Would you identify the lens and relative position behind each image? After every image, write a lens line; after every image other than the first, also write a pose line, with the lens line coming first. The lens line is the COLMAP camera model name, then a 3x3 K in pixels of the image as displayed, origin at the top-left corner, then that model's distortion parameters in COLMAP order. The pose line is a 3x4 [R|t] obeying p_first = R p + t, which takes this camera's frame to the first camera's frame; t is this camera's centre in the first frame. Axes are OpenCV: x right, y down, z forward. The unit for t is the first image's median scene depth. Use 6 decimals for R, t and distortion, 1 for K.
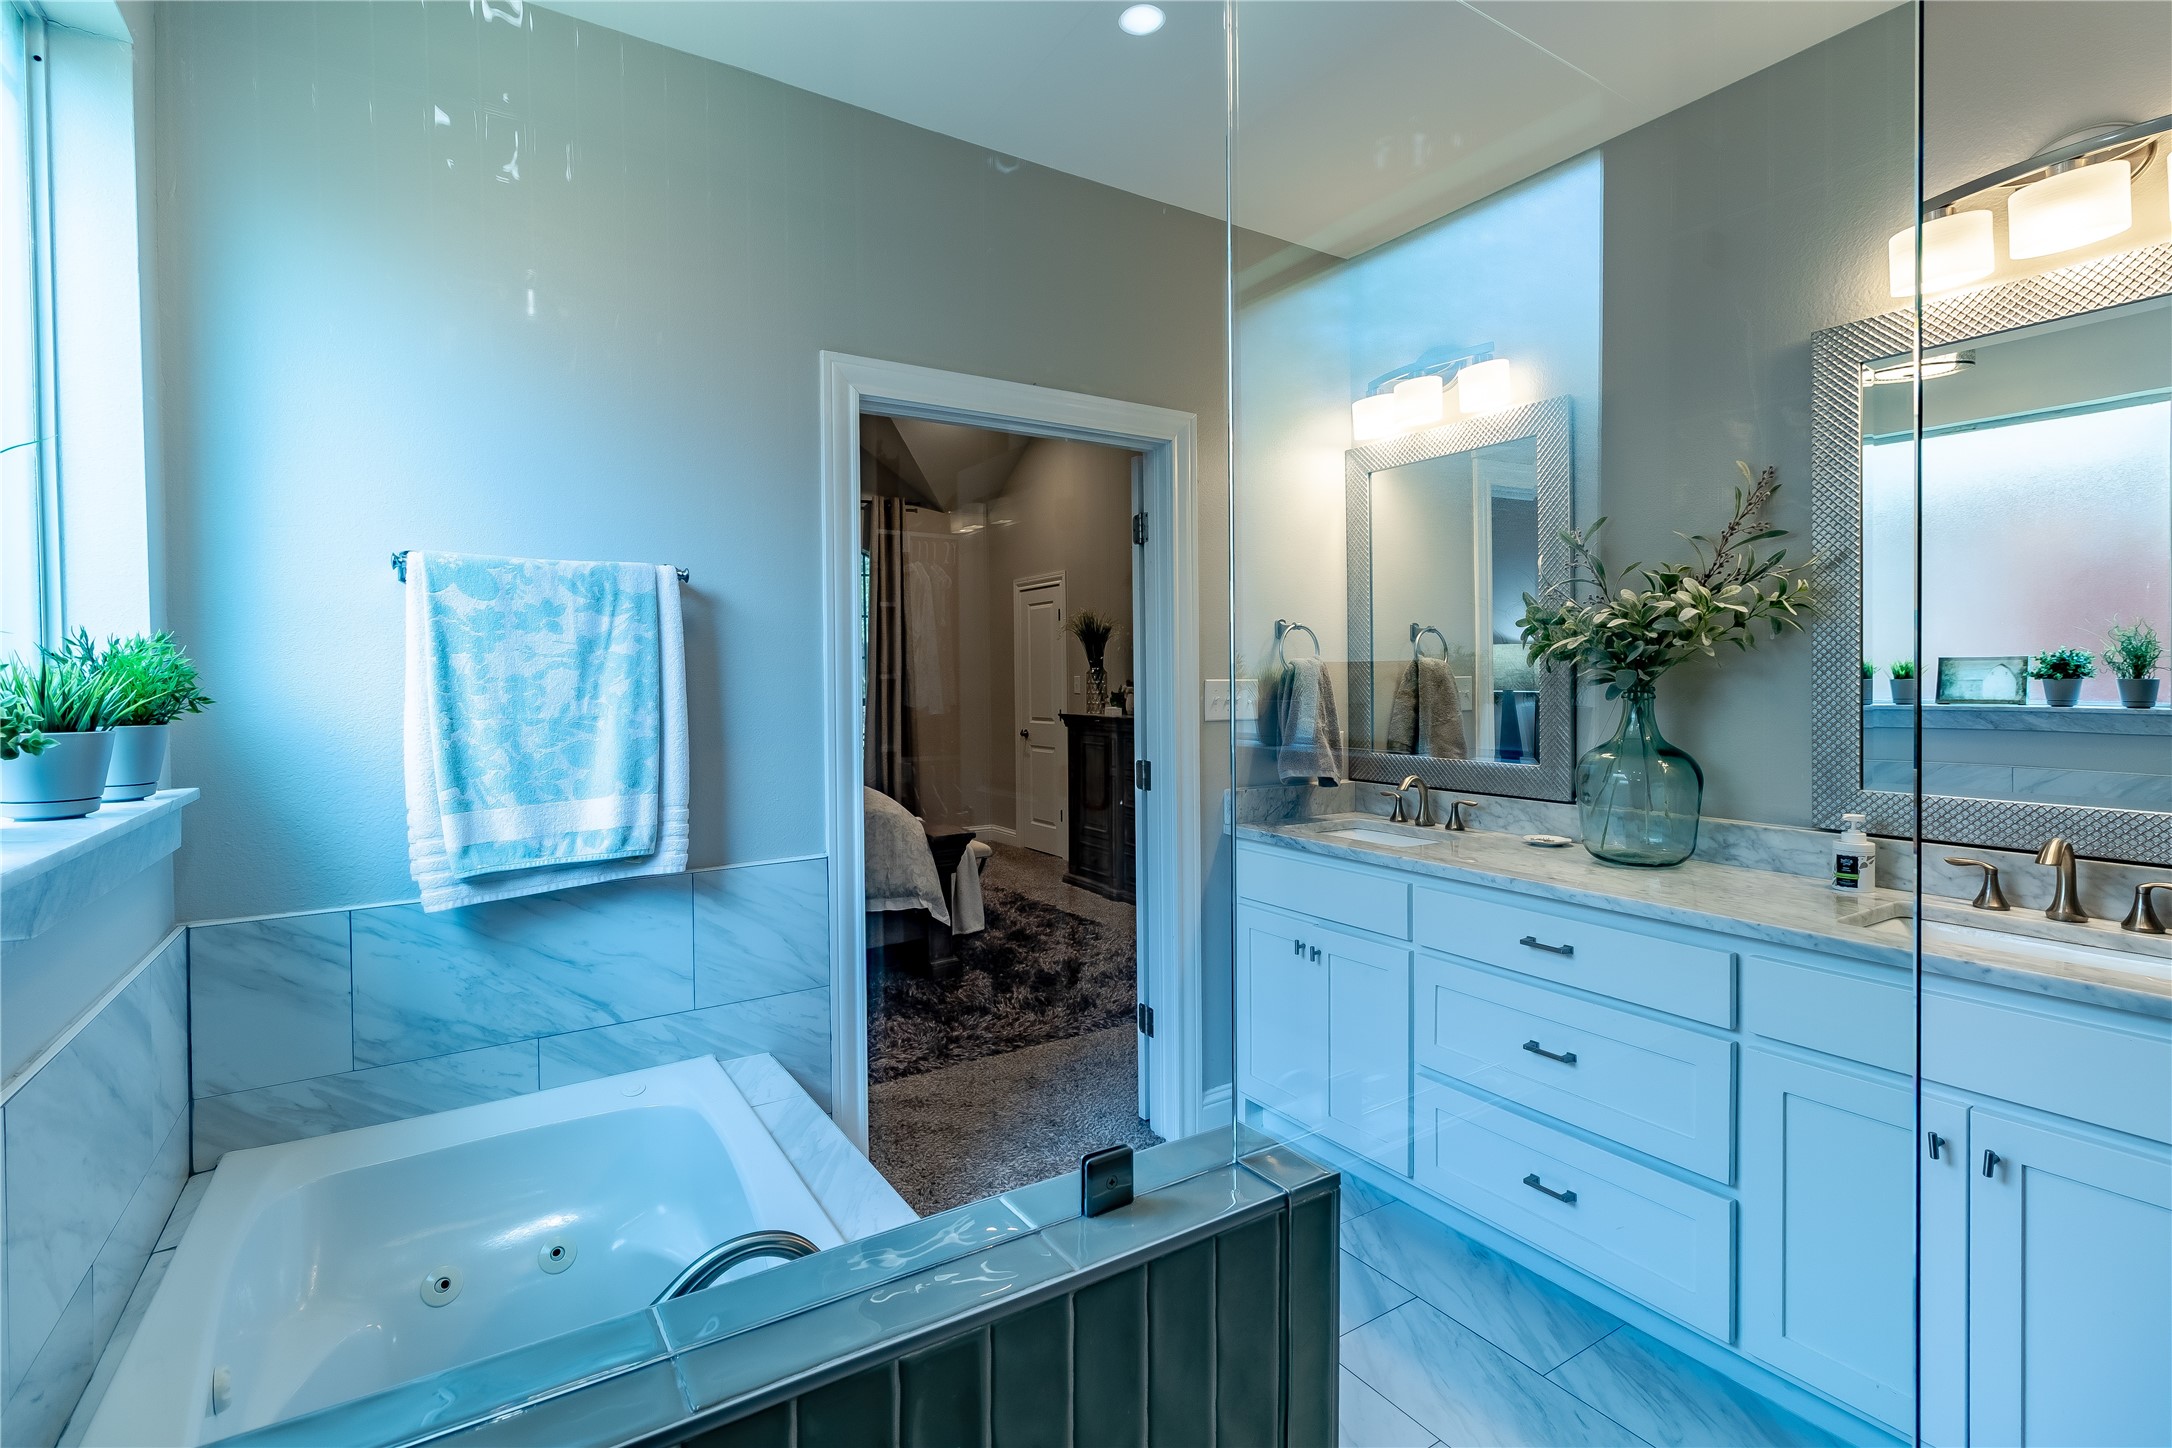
lens RADIAL K [[1006.9, 0, 1095.1], [0, 1006.9, 705.9], [0, 0, 1]] dist [0.003742, -0.000623]
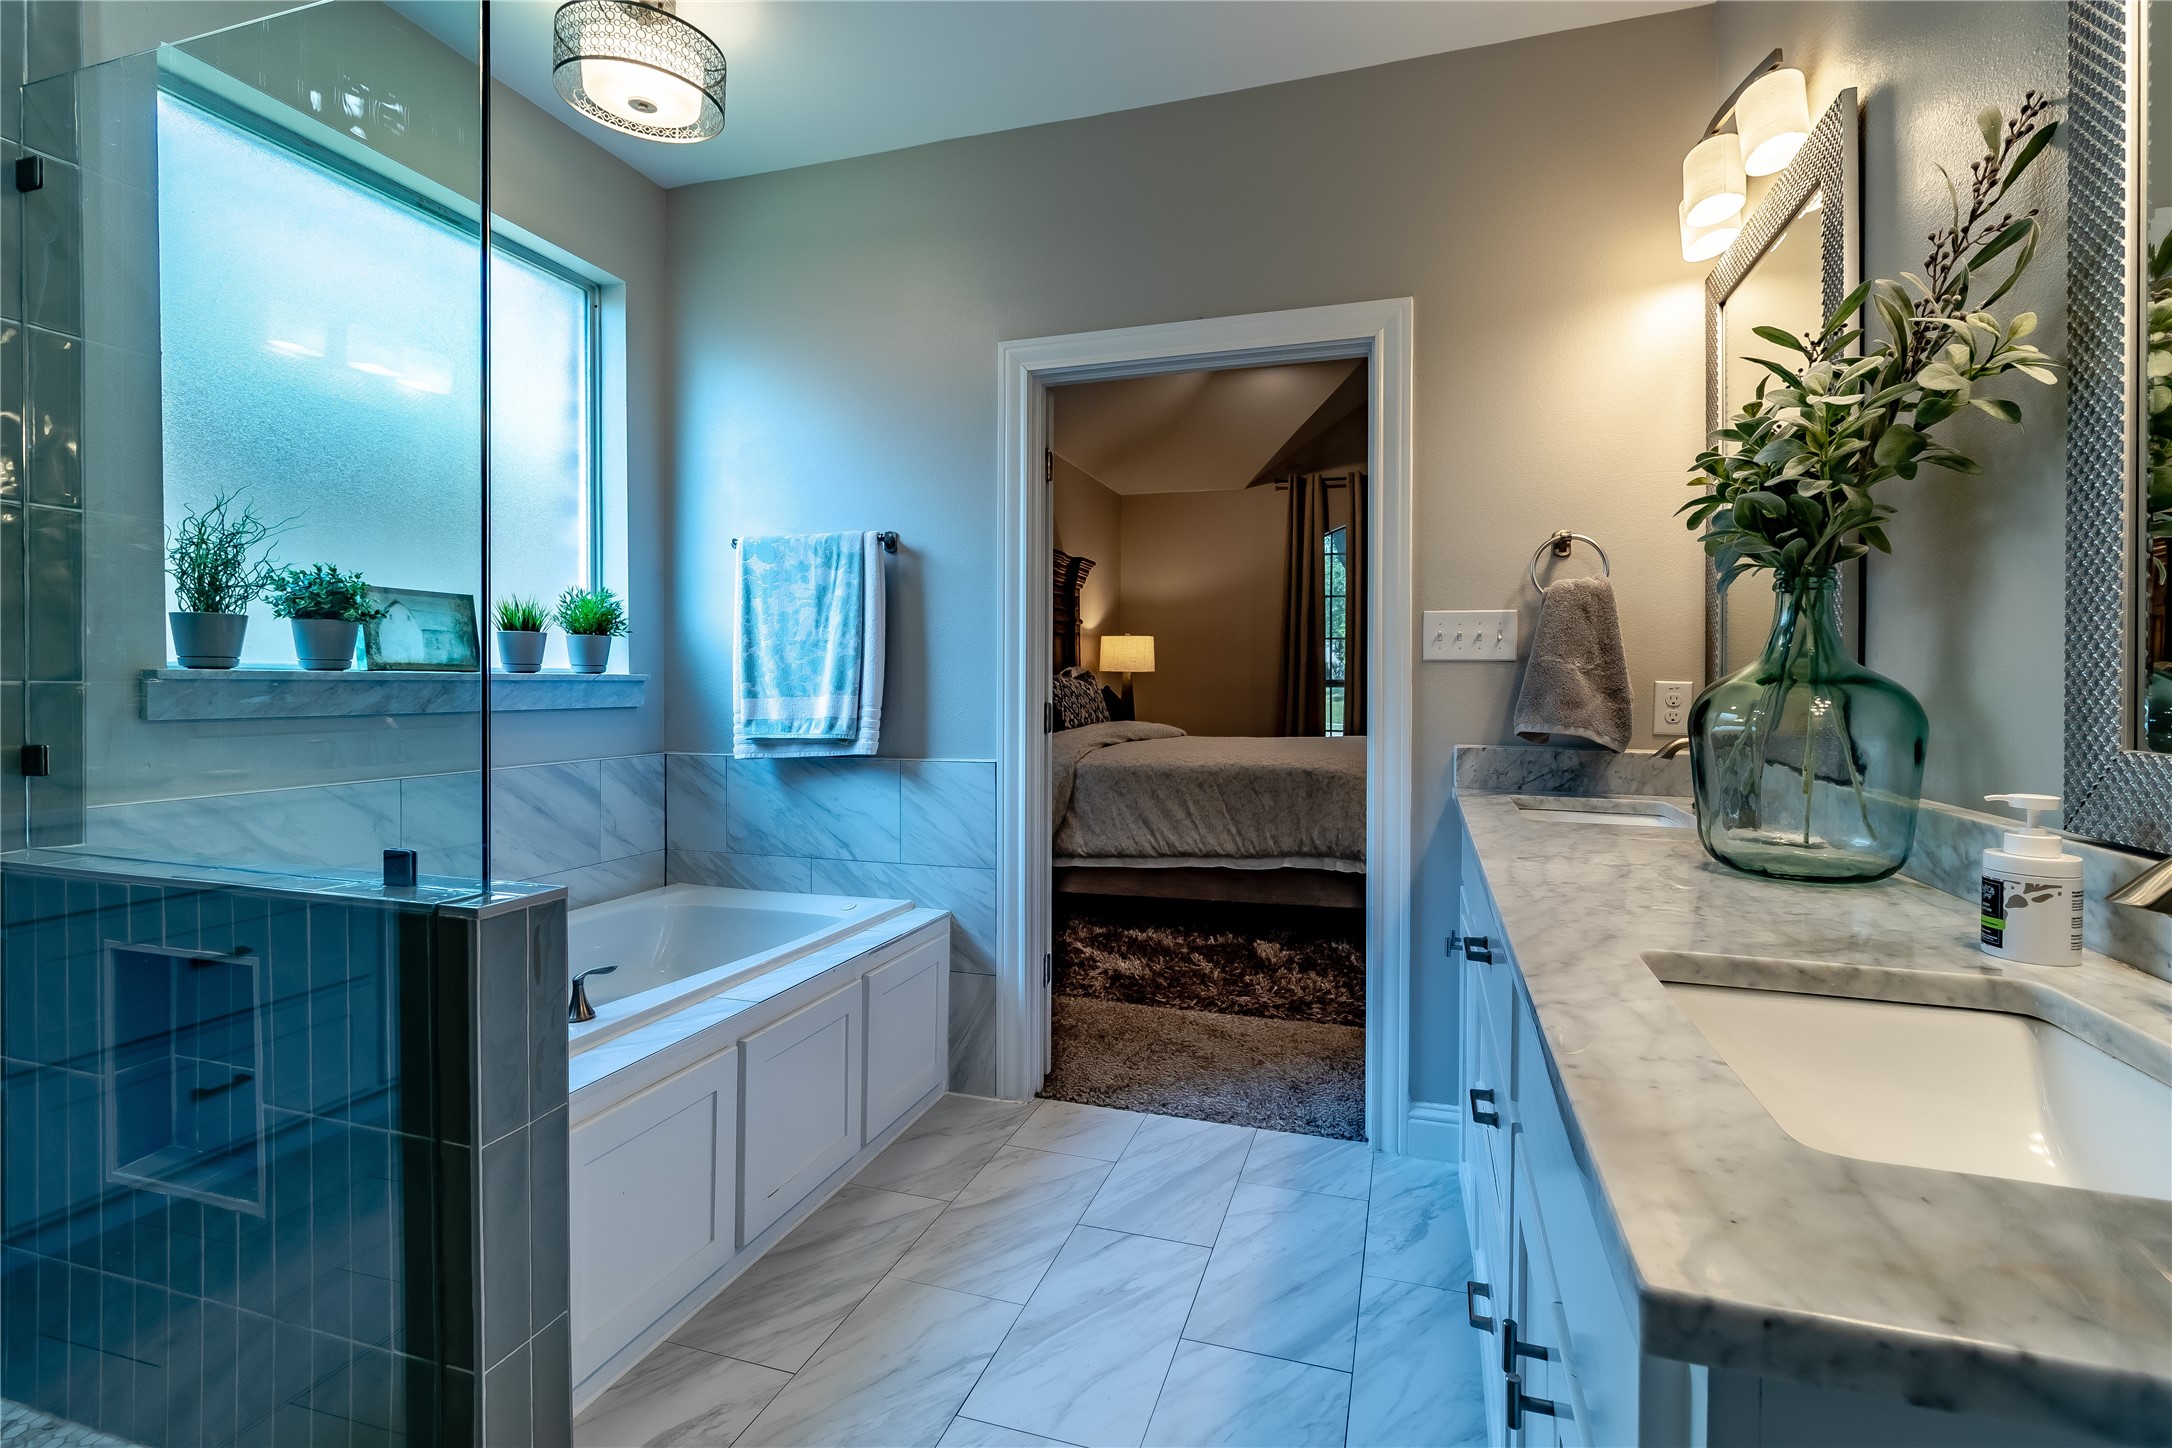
lens RADIAL K [[1006.9, 0, 1099.3], [0, 1006.9, 704.6], [0, 0, 1]] dist [0.003742, -0.000623]
pose [[0.636896, 0.026859, -0.770482, 0.875873], [-0.030754, 0.999483, 0.009420, 0.077806], [0.770336, 0.017696, 0.637393, 0.384860]]
